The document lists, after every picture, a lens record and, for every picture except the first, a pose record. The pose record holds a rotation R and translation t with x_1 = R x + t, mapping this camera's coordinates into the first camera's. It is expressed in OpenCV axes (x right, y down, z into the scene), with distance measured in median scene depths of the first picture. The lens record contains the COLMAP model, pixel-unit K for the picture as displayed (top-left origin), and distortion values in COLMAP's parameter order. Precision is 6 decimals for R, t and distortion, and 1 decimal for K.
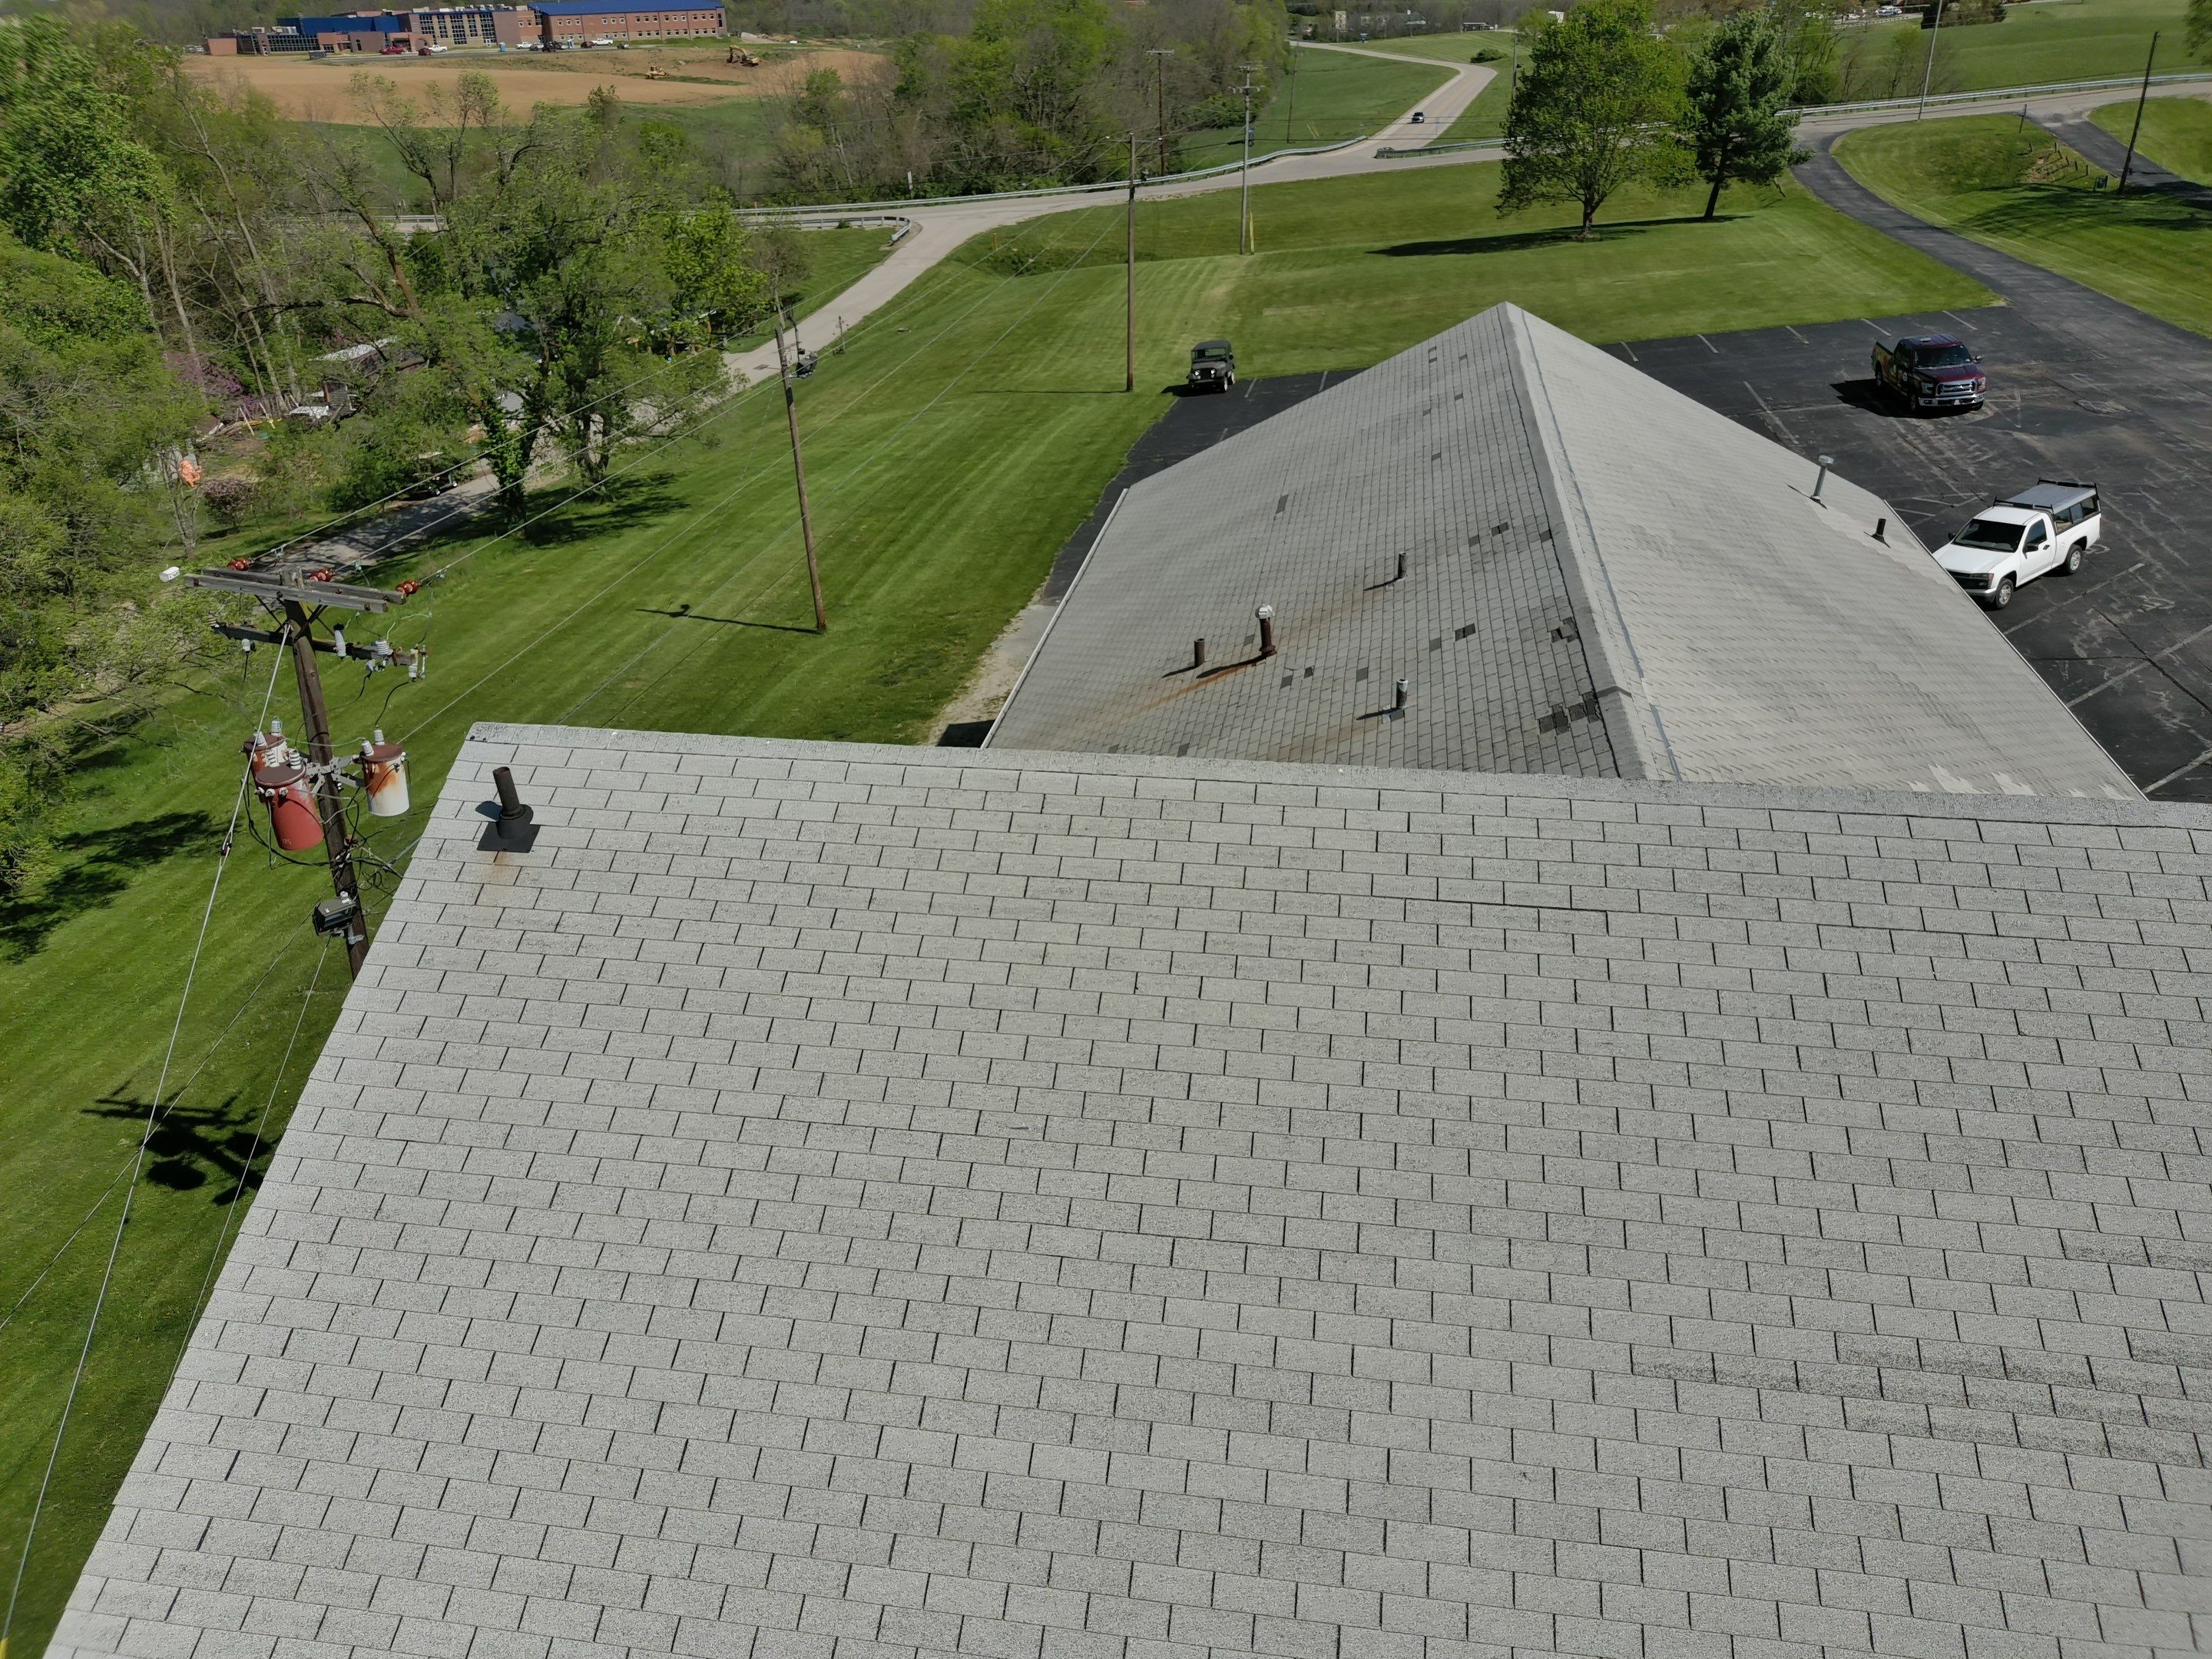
lens RADIAL K [[1524.9, 0, 1106.7], [0, 1524.9, 848.9], [0, 0, 1]] dist [0.058914, -0.080646]
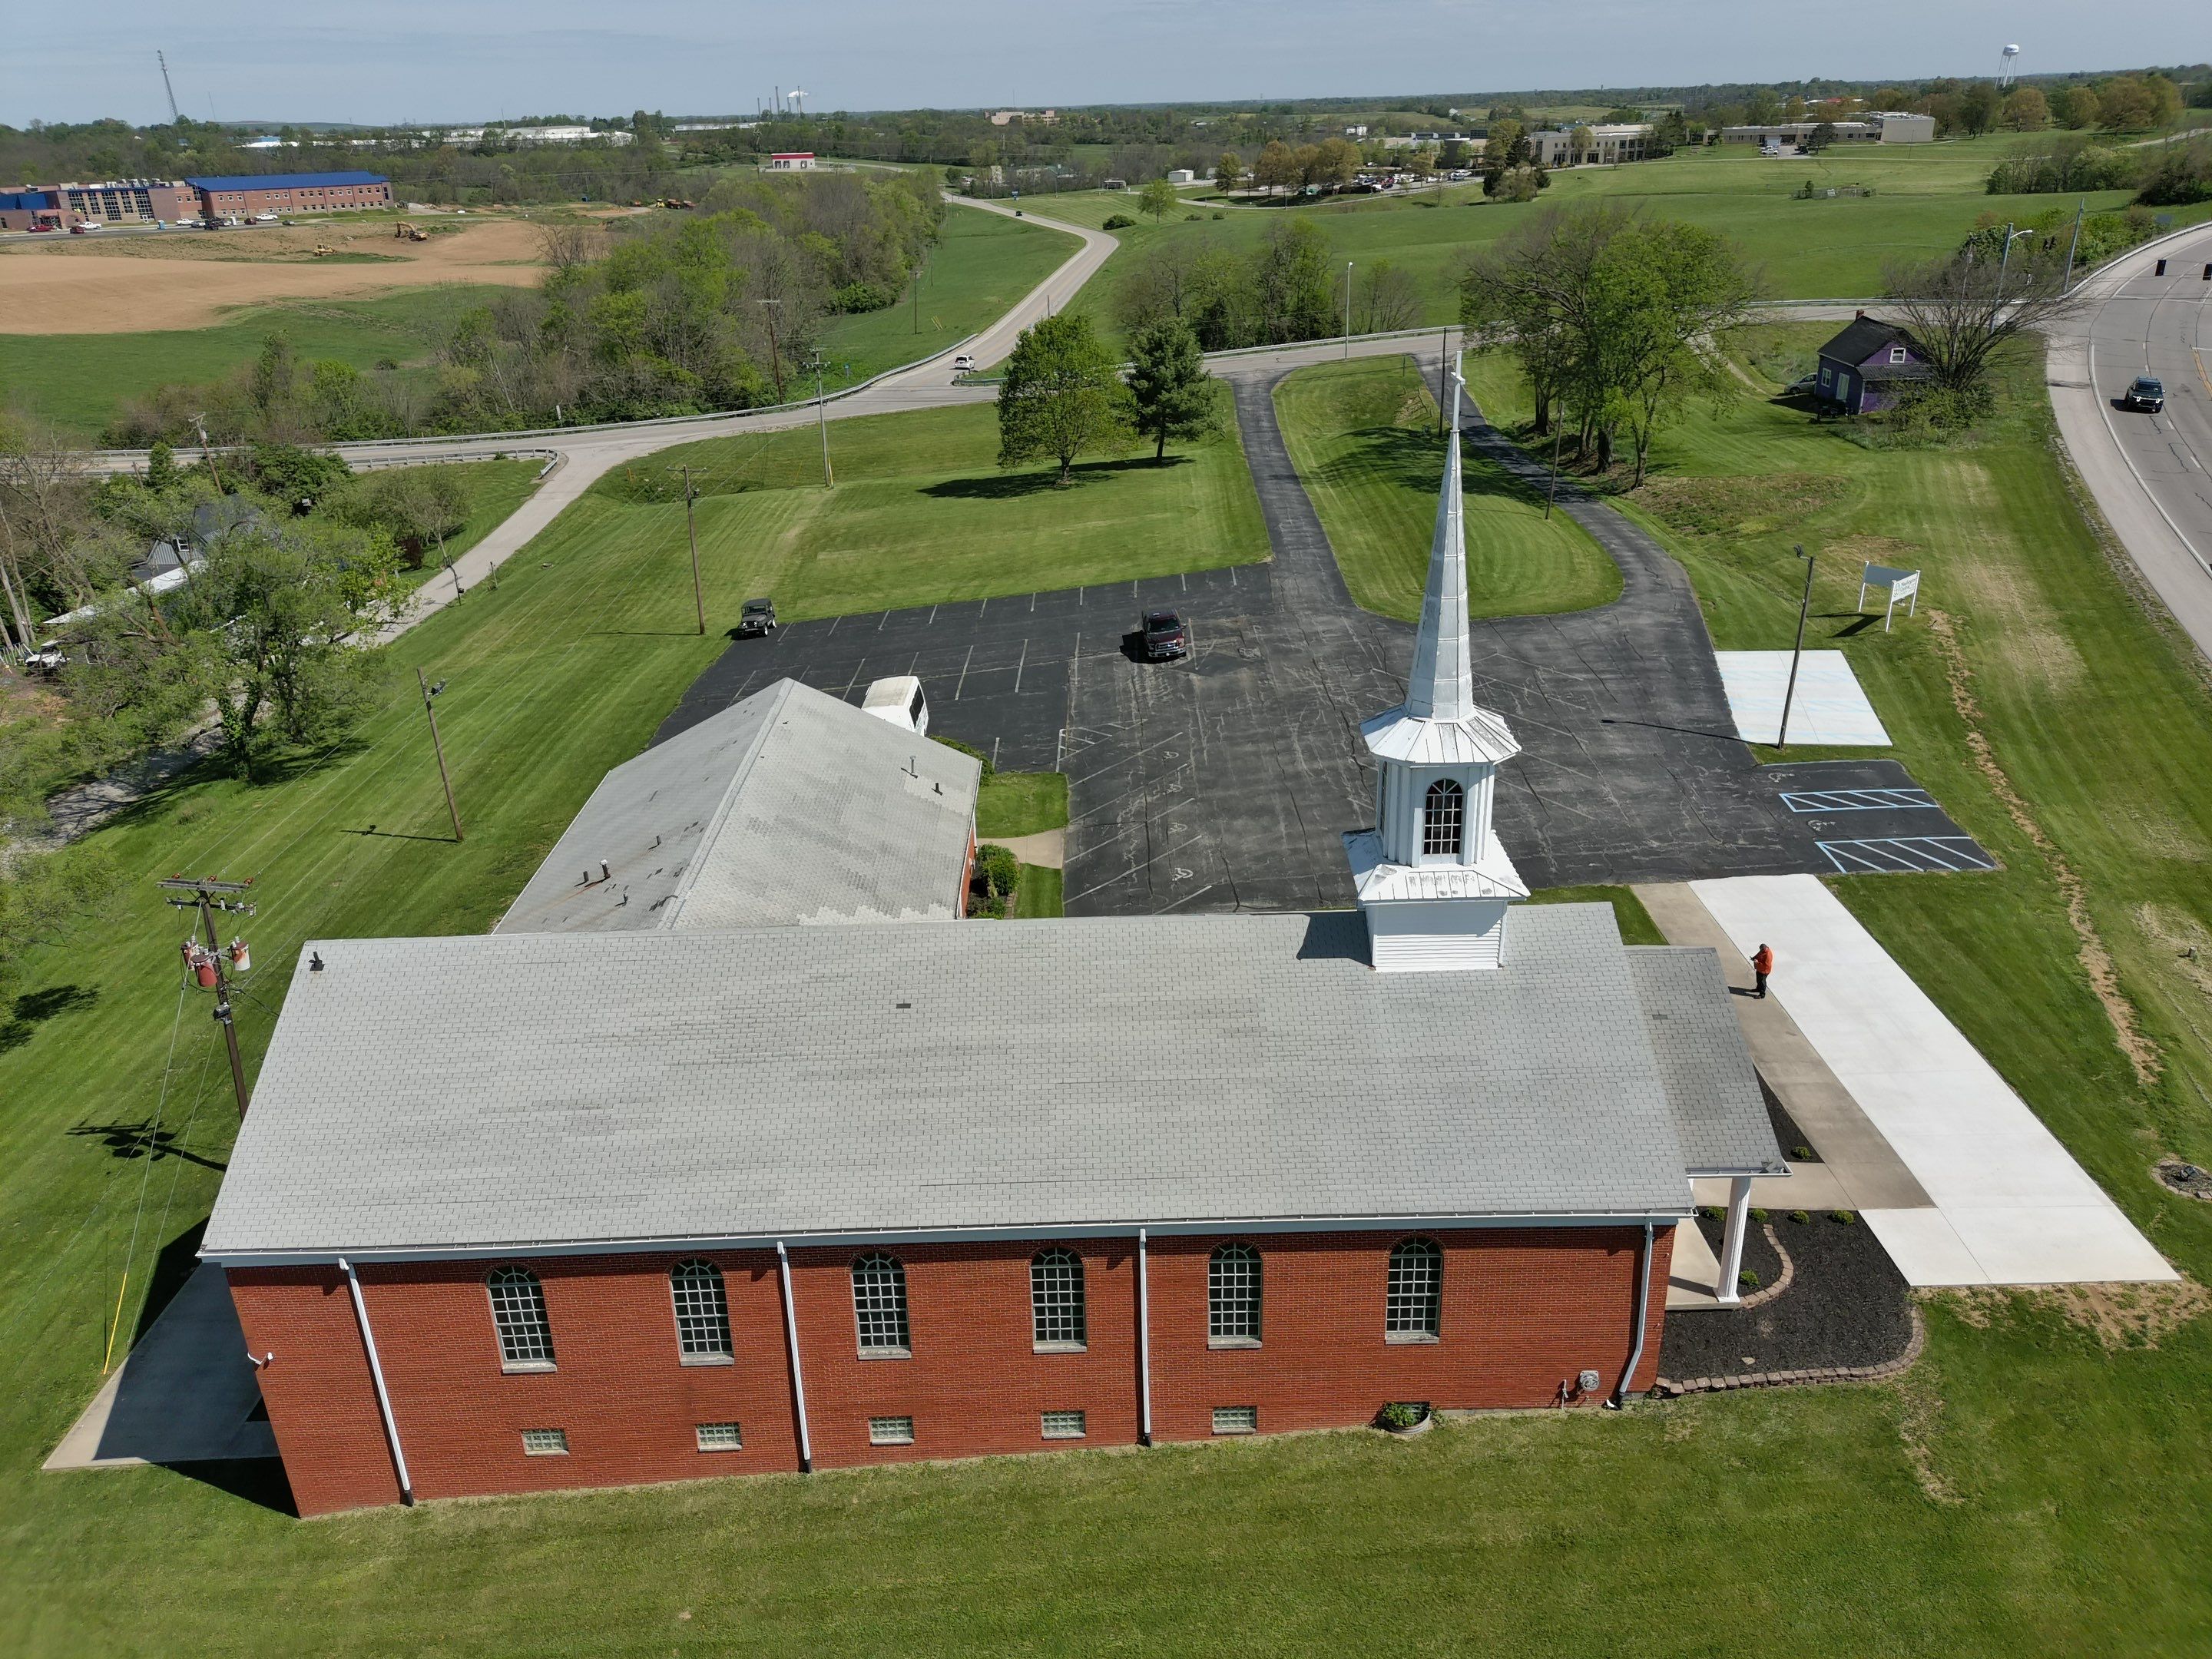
lens RADIAL K [[1647.3, 0, 1108.1], [0, 1647.3, 837.5], [0, 0, 1]] dist [0.101338, -0.157648]
pose [[0.987851, -0.070666, 0.138411, 0.146168], [0.080489, 0.994521, -0.066703, 0.015081], [-0.132939, 0.077033, 0.988126, -0.491560]]
